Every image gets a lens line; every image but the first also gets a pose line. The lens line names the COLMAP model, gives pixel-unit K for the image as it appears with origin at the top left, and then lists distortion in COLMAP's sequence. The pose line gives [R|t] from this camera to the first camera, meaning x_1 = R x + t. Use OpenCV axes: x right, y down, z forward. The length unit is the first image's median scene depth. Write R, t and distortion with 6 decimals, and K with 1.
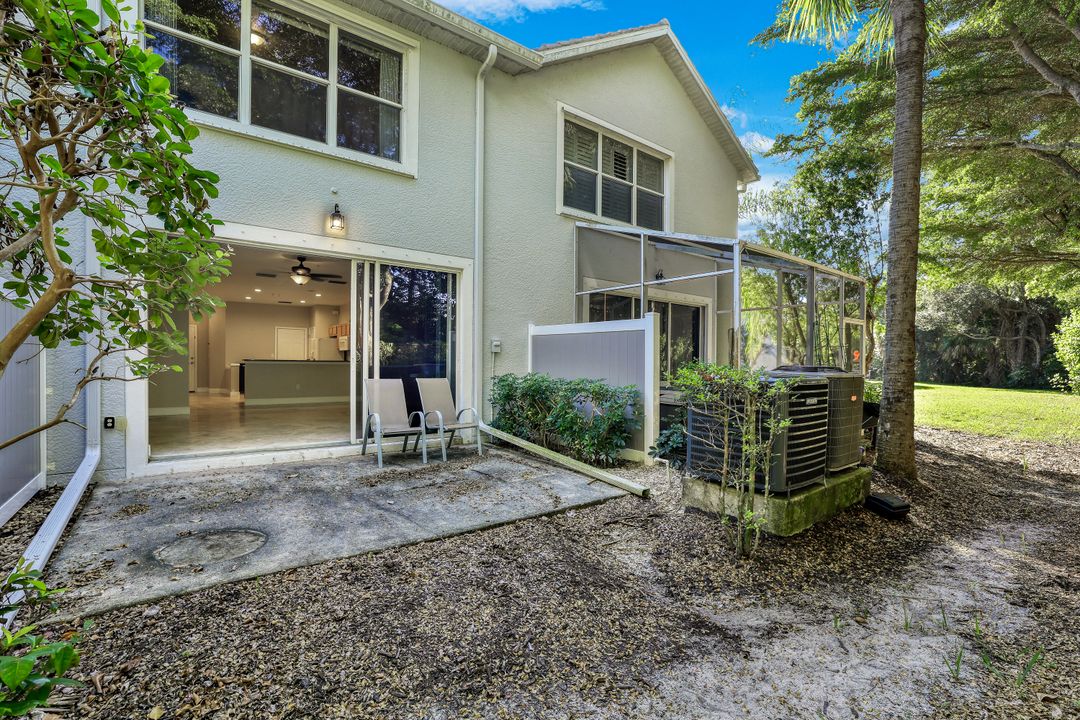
lens RADIAL K [[483.0, 0, 533.6], [0, 483.0, 358.0], [0, 0, 1]] dist [-0.050736, 0.023634]
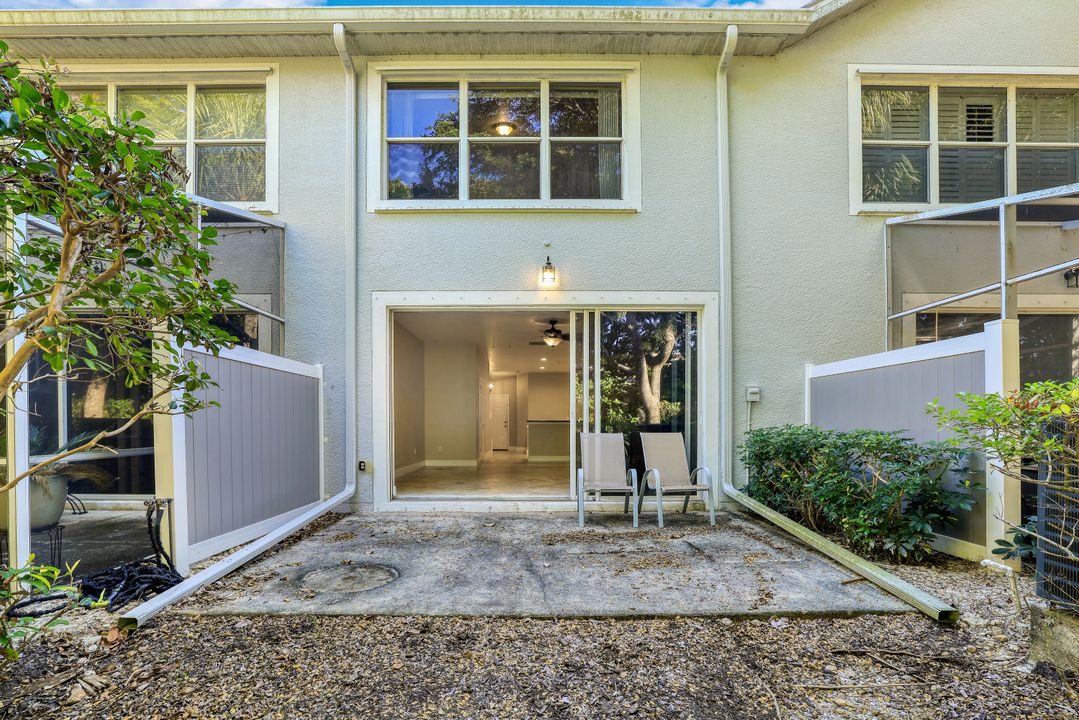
lens RADIAL K [[471.5, 0, 539.8], [0, 471.5, 423.9], [0, 0, 1]] dist [-0.039577, 0.014729]
pose [[0.789476, -0.023988, -0.613313, 0.146625], [0.022973, 0.999691, -0.009529, 0.031470], [0.613351, -0.006566, 0.789783, 0.196263]]
